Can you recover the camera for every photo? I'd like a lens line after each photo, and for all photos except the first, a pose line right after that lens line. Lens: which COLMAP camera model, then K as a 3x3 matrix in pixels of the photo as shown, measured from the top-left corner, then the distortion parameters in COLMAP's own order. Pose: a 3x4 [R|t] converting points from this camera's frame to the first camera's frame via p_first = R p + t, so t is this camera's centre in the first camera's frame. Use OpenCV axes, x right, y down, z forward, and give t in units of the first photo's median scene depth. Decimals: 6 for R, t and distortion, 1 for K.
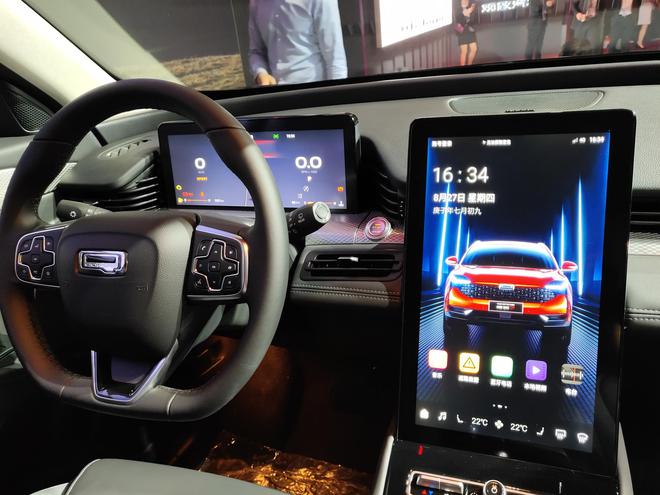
lens RADIAL K [[542.3, 0, 329.6], [0, 542.3, 260.4], [0, 0, 1]] dist [-0.002299, 0.006028]
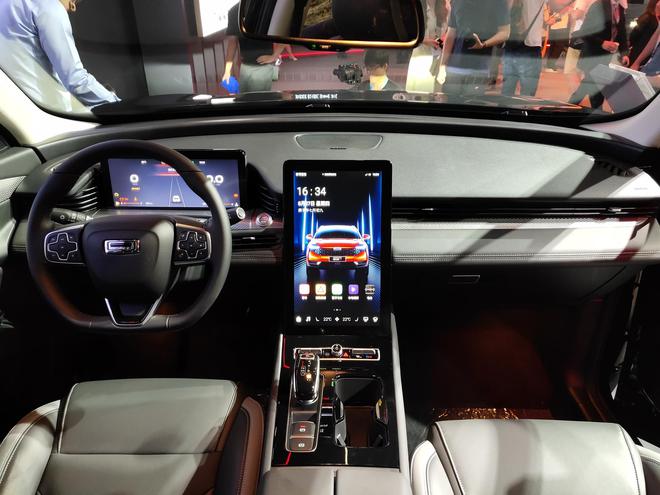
lens RADIAL K [[542.3, 0, 329.6], [0, 542.3, 260.4], [0, 0, 1]] dist [-0.002299, 0.006028]
pose [[0.945441, -0.059485, 0.320317, -0.322755], [0.046639, 0.997775, 0.047636, -0.003803], [-0.322438, -0.030098, 0.946112, -0.826334]]
